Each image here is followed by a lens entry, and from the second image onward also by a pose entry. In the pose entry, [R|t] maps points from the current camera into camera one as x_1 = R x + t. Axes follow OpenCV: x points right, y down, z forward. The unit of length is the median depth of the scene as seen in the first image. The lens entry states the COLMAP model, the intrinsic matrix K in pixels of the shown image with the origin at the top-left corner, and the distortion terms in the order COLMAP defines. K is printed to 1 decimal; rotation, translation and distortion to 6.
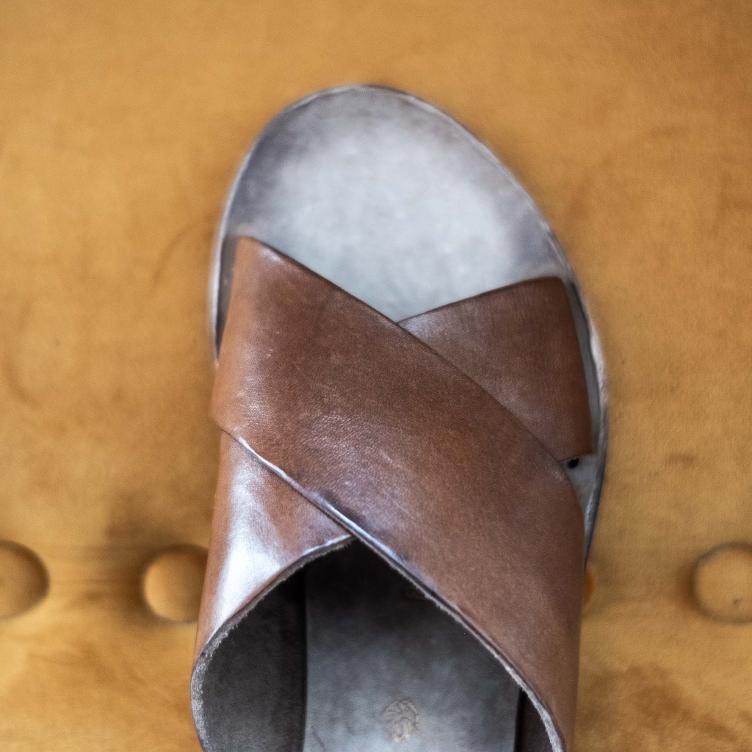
lens RADIAL K [[1230.0, 0, 376.0], [0, 1230.0, 376.0], [0, 0, 1]] dist [-0.016639, 0.092261]
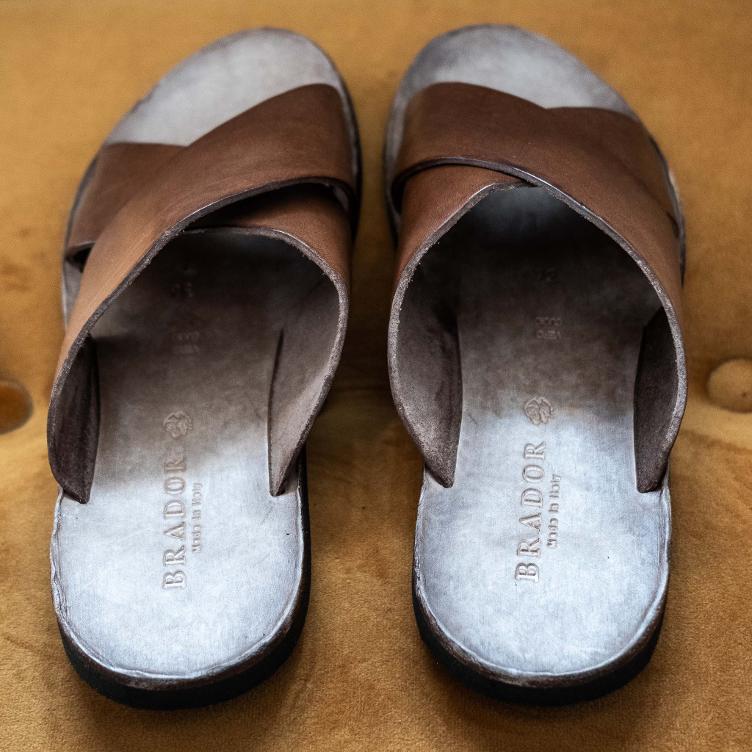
lens RADIAL K [[1230.0, 0, 376.0], [0, 1230.0, 376.0], [0, 0, 1]] dist [-0.016639, 0.092261]
pose [[0.999263, 0.036193, 0.012756, -0.160110], [-0.027788, 0.911682, -0.409956, 0.759810], [-0.026467, 0.409299, 0.912016, -0.135483]]
